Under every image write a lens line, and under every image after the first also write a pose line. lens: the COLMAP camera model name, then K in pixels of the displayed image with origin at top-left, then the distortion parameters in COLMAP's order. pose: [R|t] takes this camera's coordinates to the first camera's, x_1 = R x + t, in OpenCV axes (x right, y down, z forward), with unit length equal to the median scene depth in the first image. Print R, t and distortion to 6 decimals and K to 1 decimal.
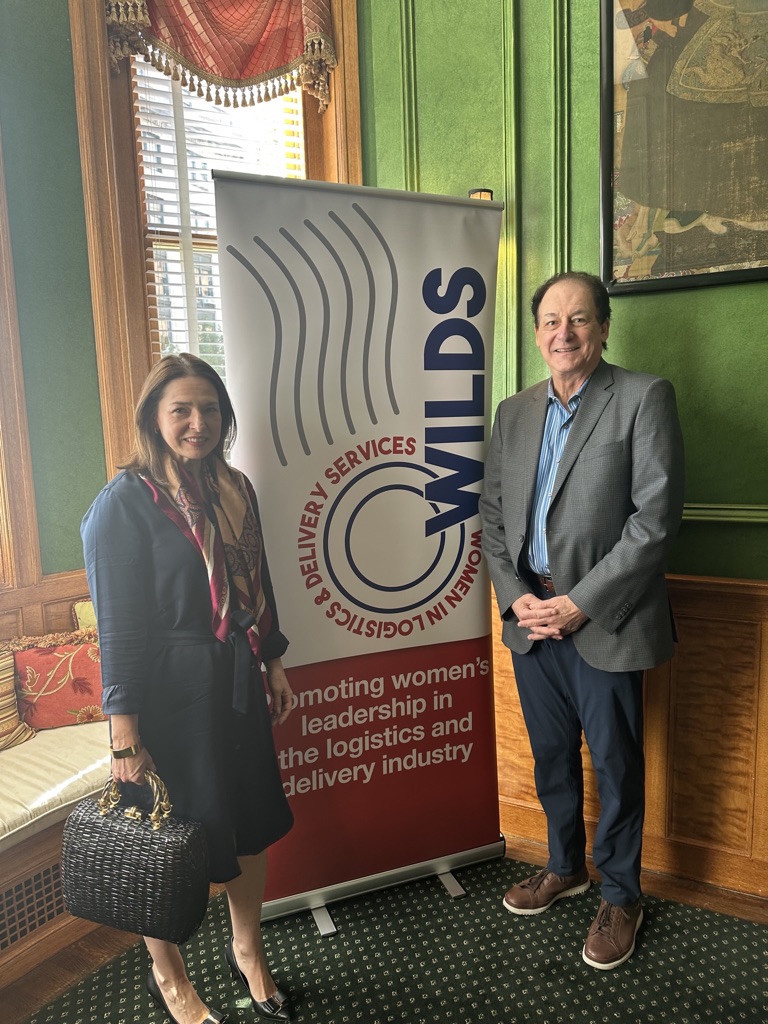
lens RADIAL K [[724.0, 0, 380.3], [0, 724.0, 497.5], [0, 0, 1]] dist [0.067538, -0.082699]
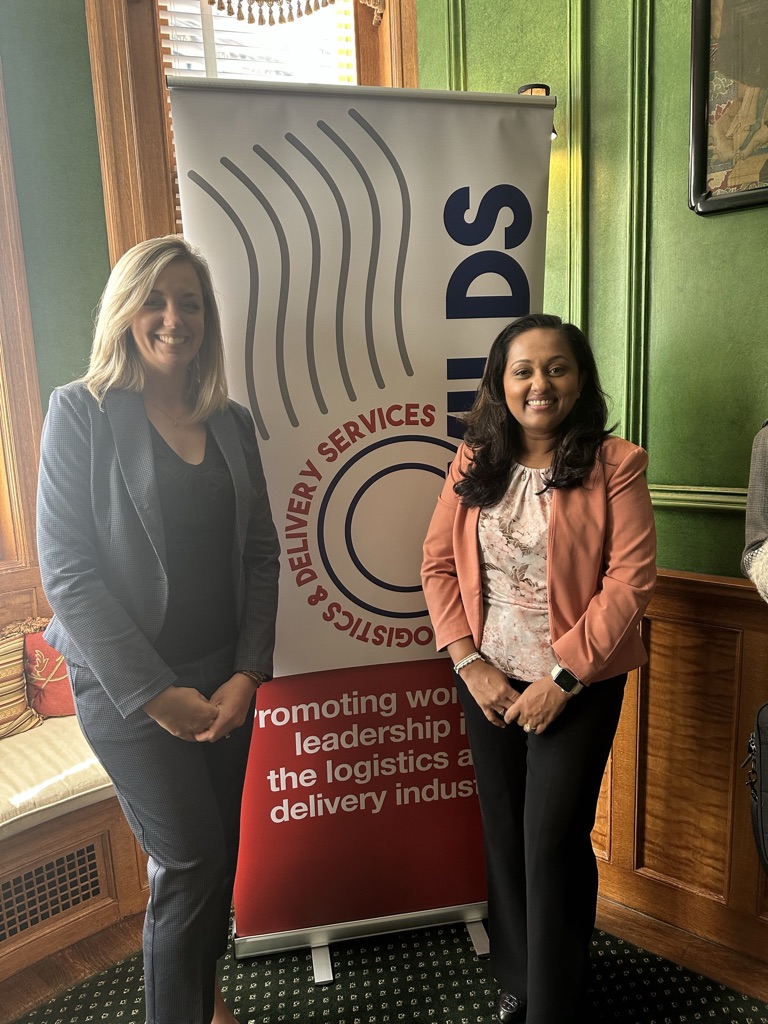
lens RADIAL K [[724.0, 0, 382.2], [0, 724.0, 503.2], [0, 0, 1]] dist [0.067538, -0.082699]
pose [[0.981034, 0.022210, -0.192557, 0.143843], [-0.012422, 0.998575, 0.051892, -0.014386], [0.193436, -0.048515, 0.979913, 0.183732]]
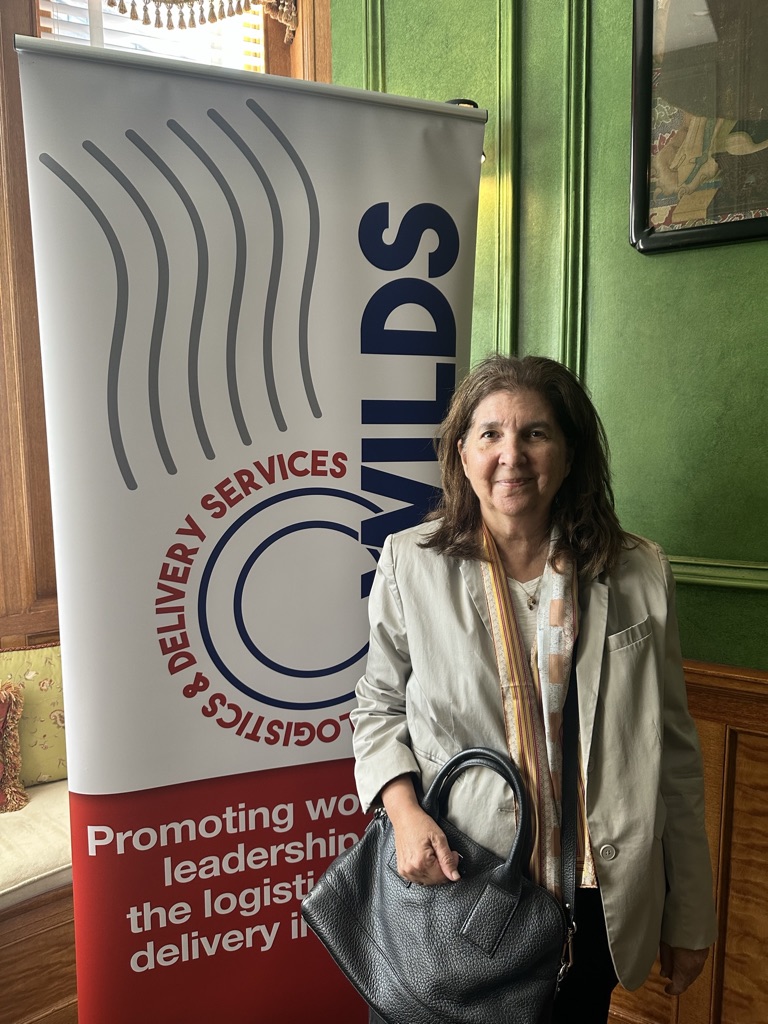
lens RADIAL K [[724.0, 0, 386.4], [0, 724.0, 508.8], [0, 0, 1]] dist [0.067538, -0.082699]
pose [[0.997260, 0.028899, -0.068102, 0.129342], [-0.029785, 0.999484, -0.012026, -0.022512], [0.067720, 0.014022, 0.997606, 0.311161]]
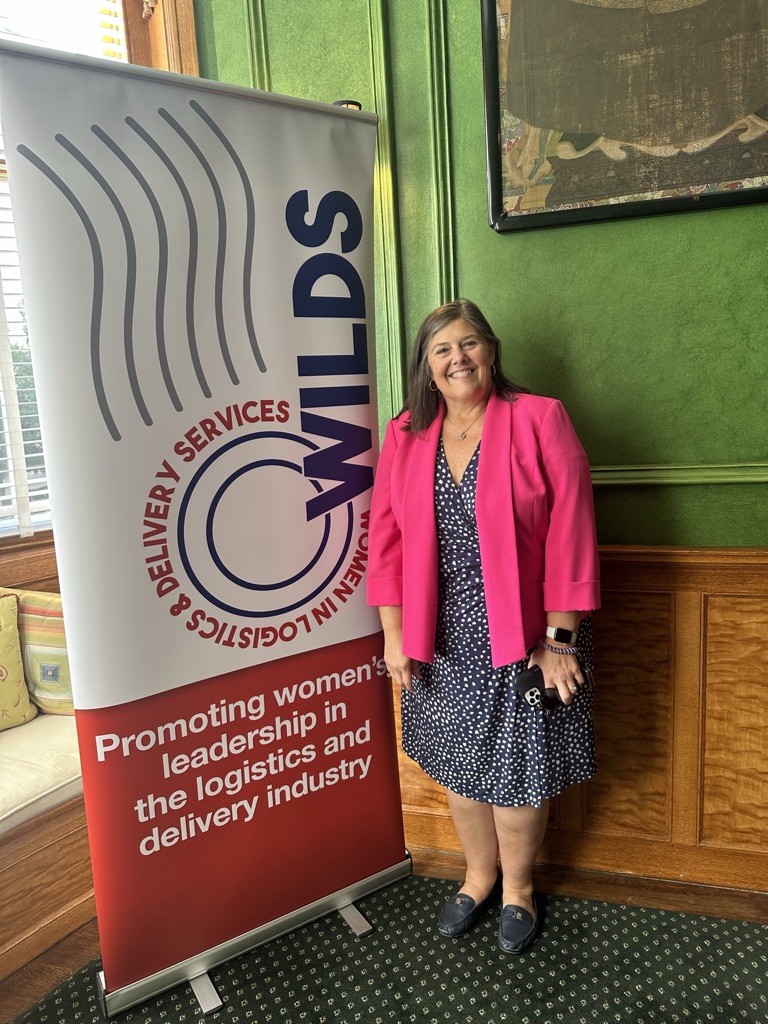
lens RADIAL K [[724.0, 0, 386.8], [0, 724.0, 498.8], [0, 0, 1]] dist [0.067538, -0.082699]
pose [[0.979914, -0.055843, 0.191440, -0.004261], [0.049810, 0.998103, 0.036189, 0.003013], [-0.193098, -0.025927, 0.980837, 0.164684]]
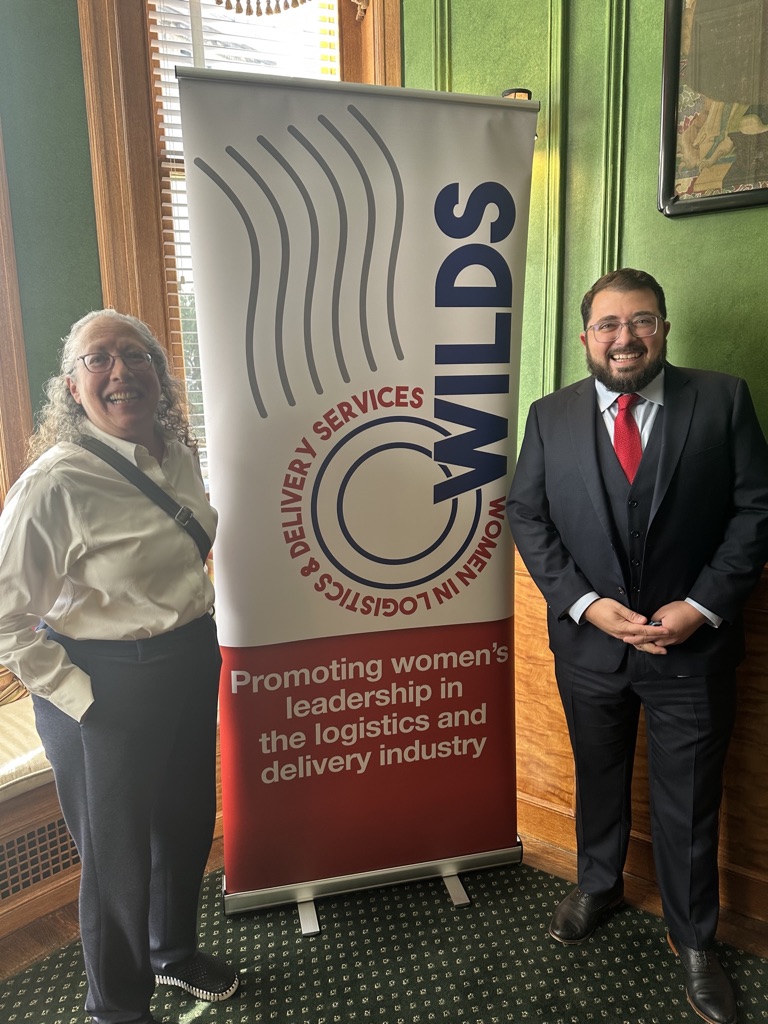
lens RADIAL K [[724.0, 0, 383.3], [0, 724.0, 495.9], [0, 0, 1]] dist [0.067538, -0.082699]
pose [[0.990957, 0.033140, -0.130026, 0.113858], [-0.025725, 0.997968, 0.058295, -0.004095], [0.131694, -0.054423, 0.989795, 0.130822]]
